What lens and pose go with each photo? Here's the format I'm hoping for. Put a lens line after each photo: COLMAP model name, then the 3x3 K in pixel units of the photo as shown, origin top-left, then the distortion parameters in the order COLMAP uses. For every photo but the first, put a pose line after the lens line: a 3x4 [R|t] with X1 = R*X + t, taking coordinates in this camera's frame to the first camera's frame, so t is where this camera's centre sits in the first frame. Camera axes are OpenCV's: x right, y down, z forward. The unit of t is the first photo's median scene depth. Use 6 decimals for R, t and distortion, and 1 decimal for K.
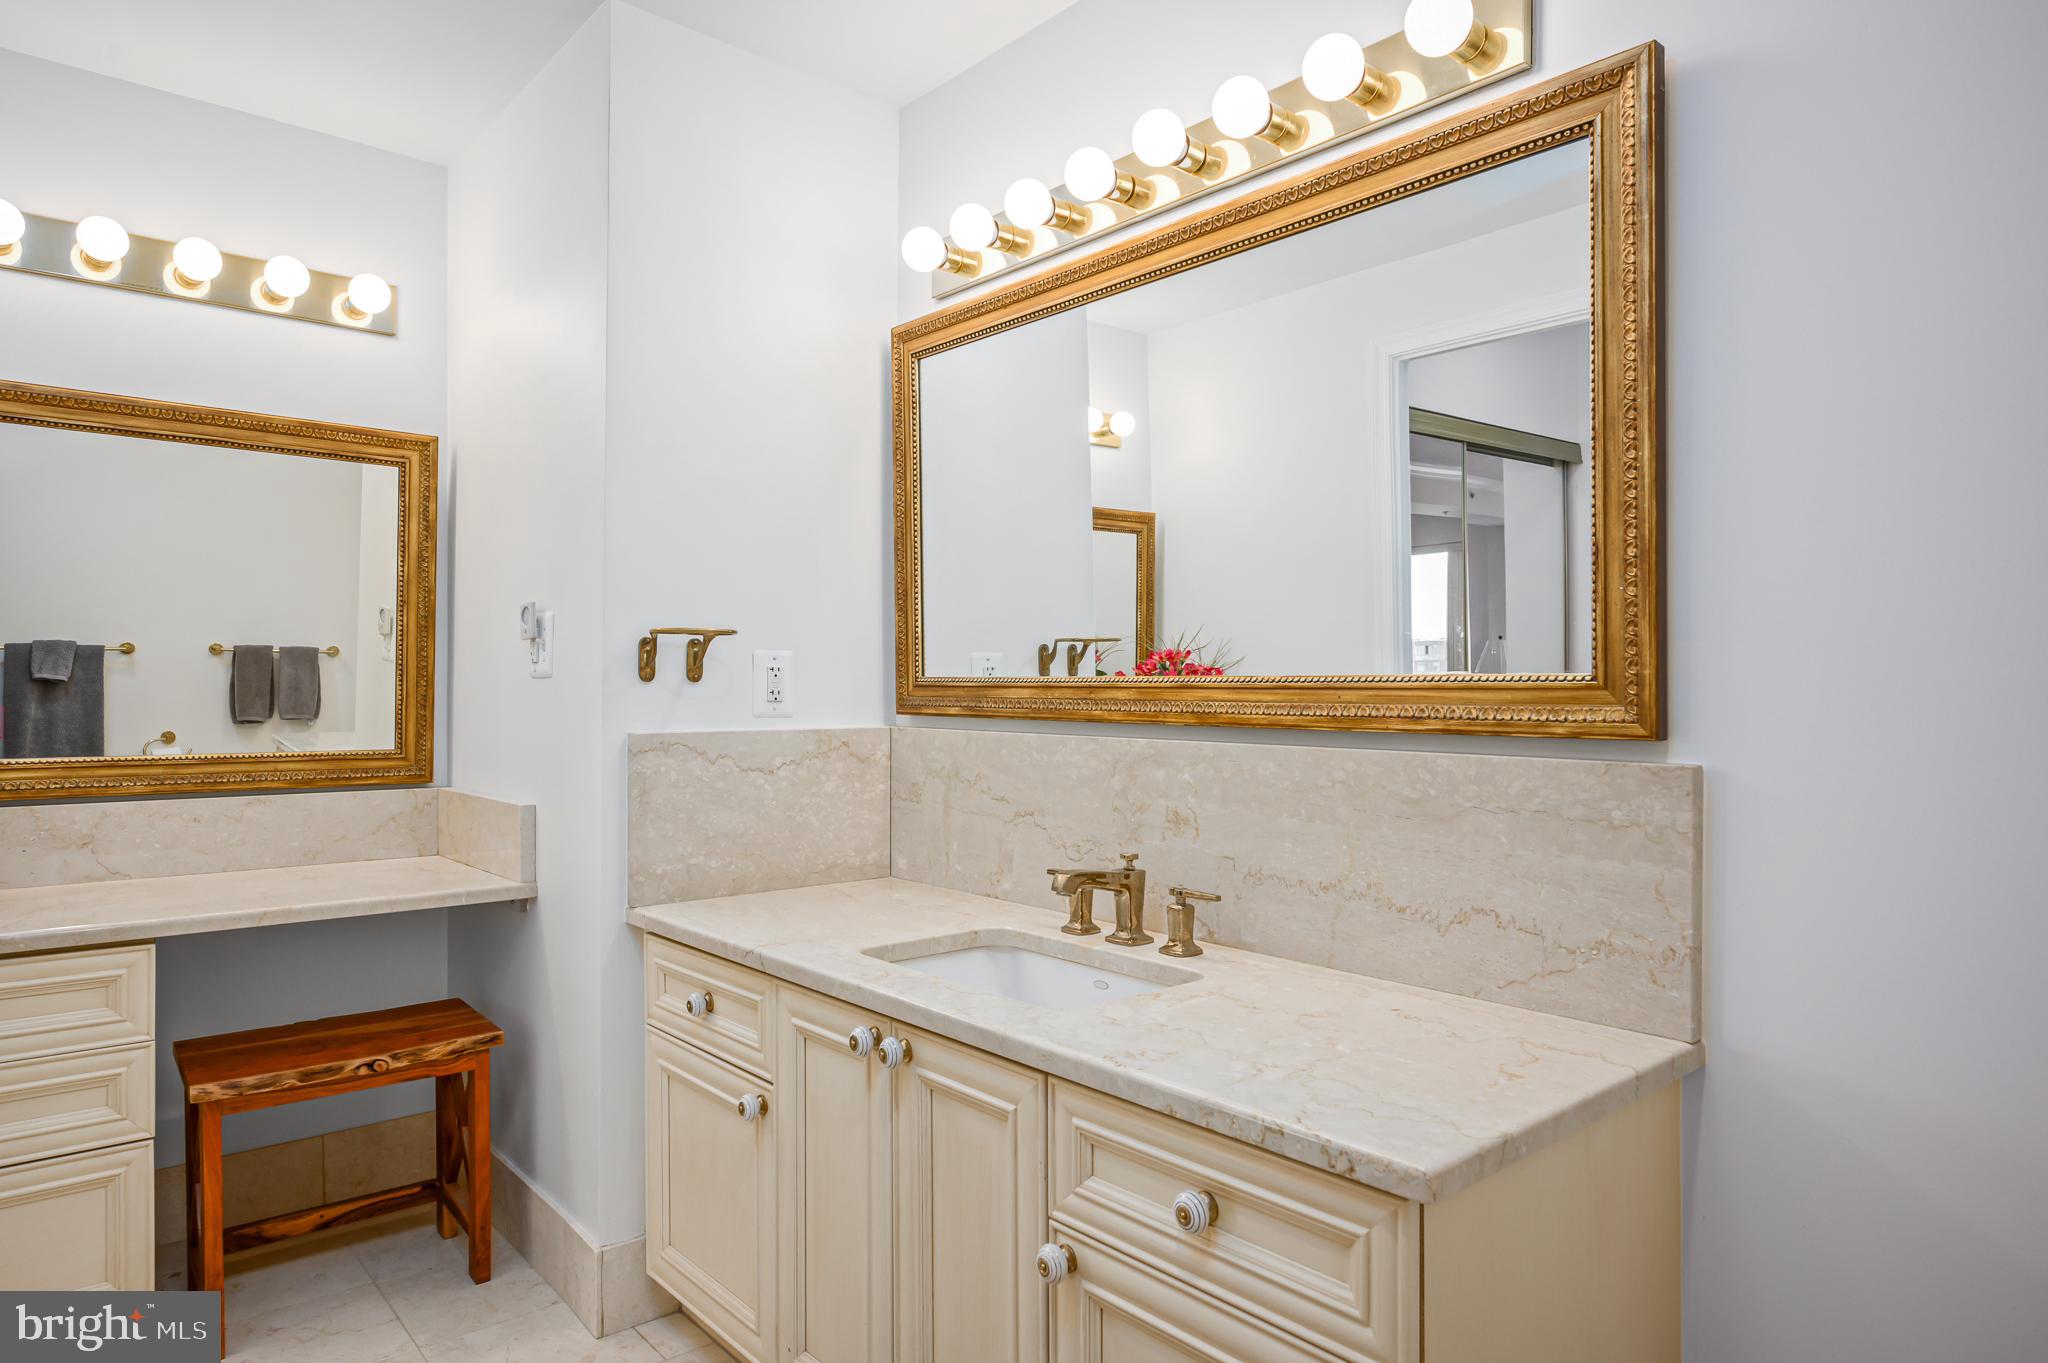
lens RADIAL K [[1227.6, 0, 1024.0], [0, 1227.6, 681.5], [0, 0, 1]] dist [-0.000446, -0.000162]
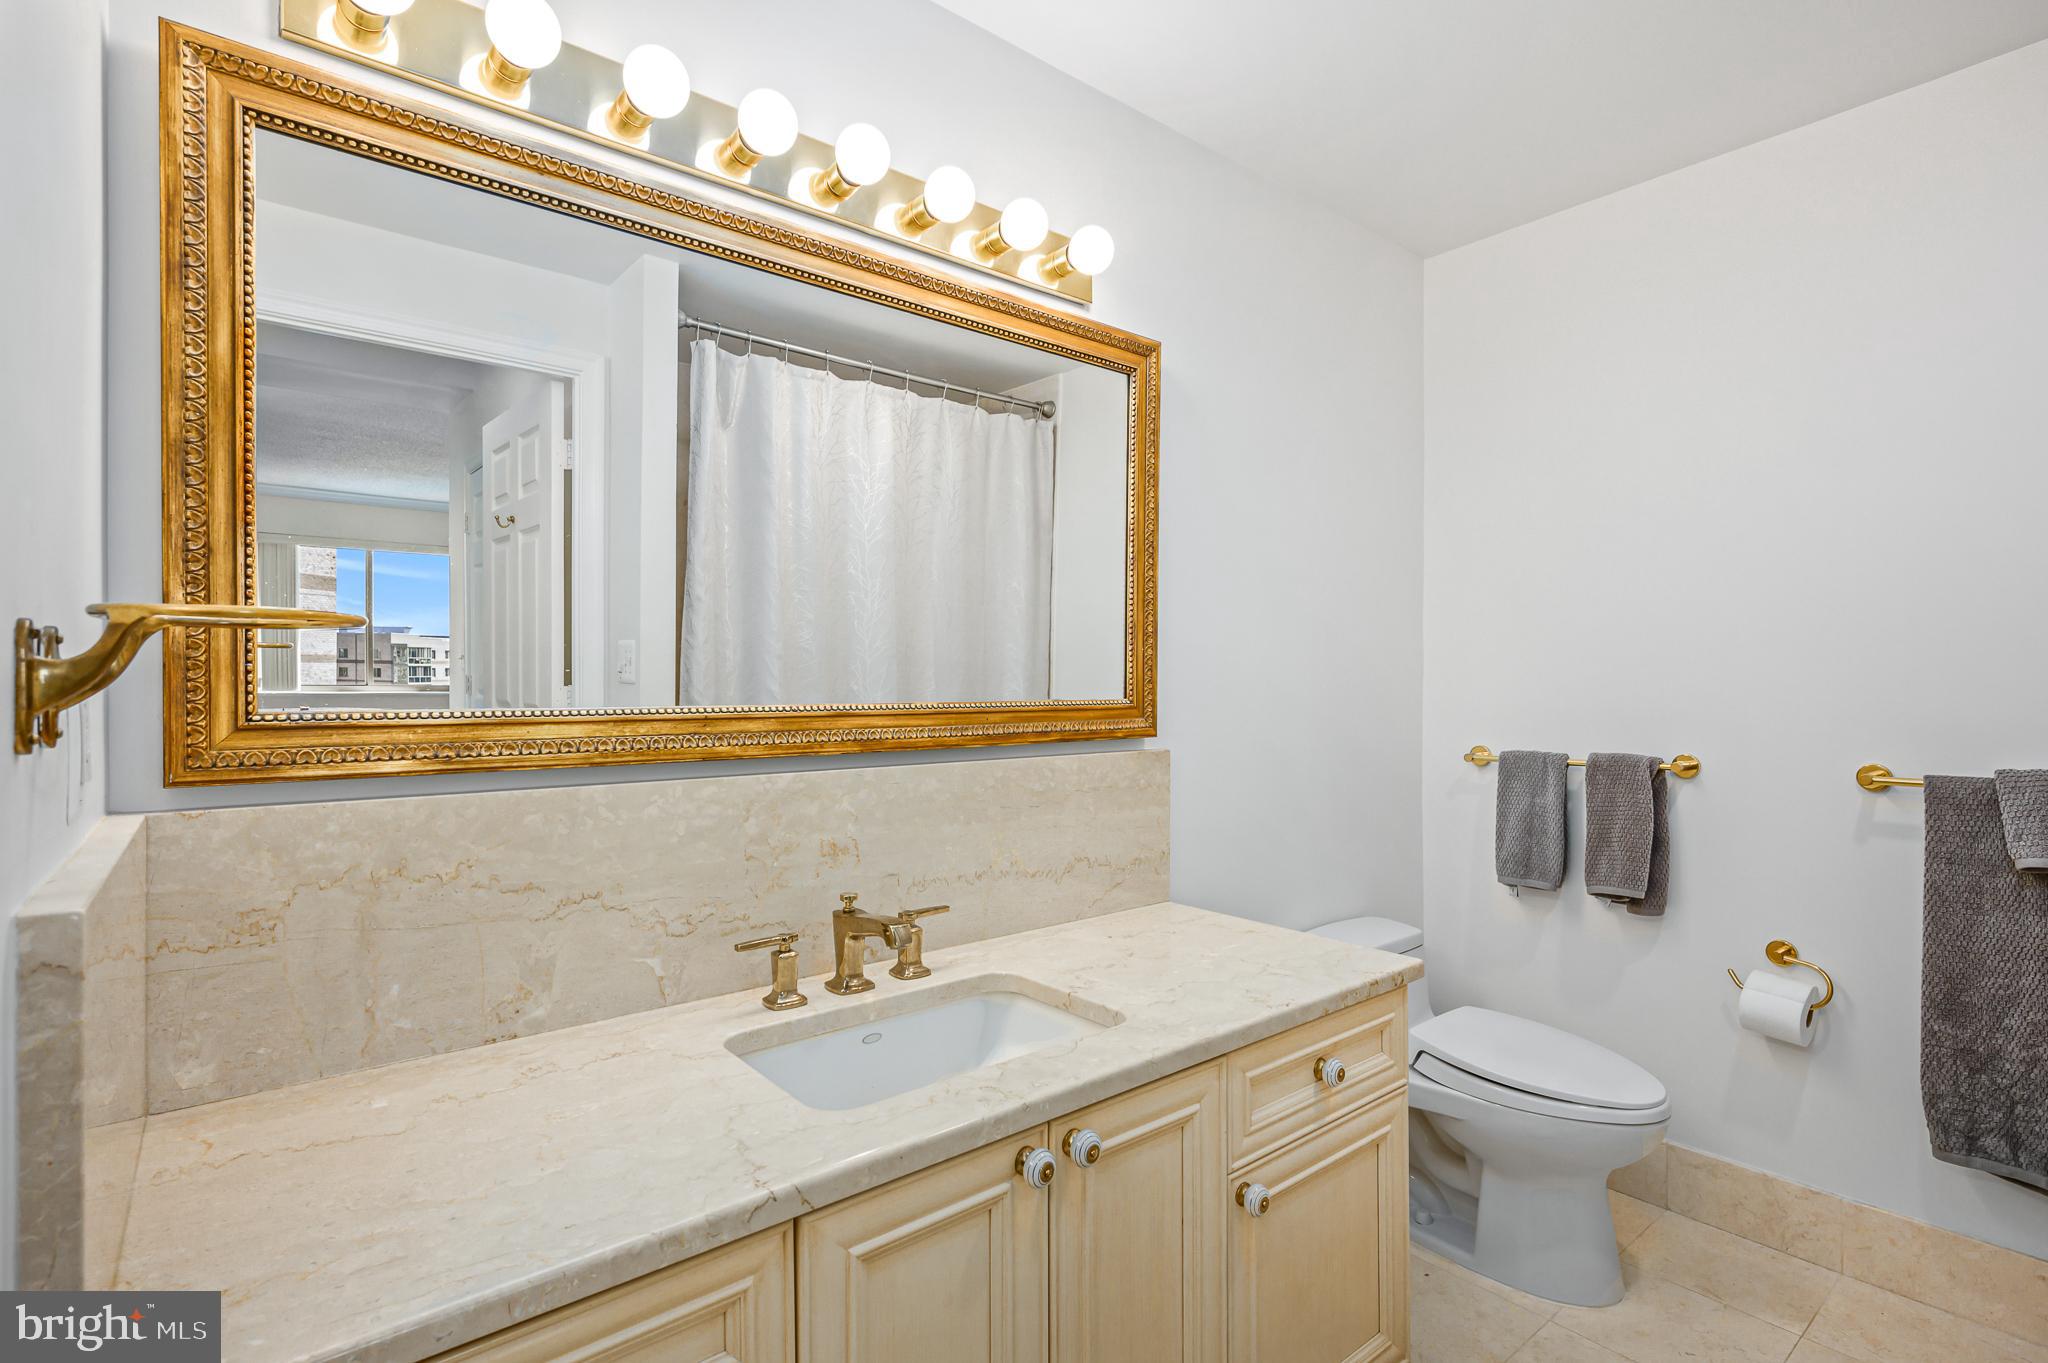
lens RADIAL K [[968.4, 0, 1043.2], [0, 968.4, 680.0], [0, 0, 1]] dist [0.000851, 0.000697]
pose [[0.021329, 0.000719, 0.999772, -0.629432], [-0.002822, 0.999996, -0.000659, -0.023190], [-0.999769, -0.002807, 0.021331, 0.803894]]
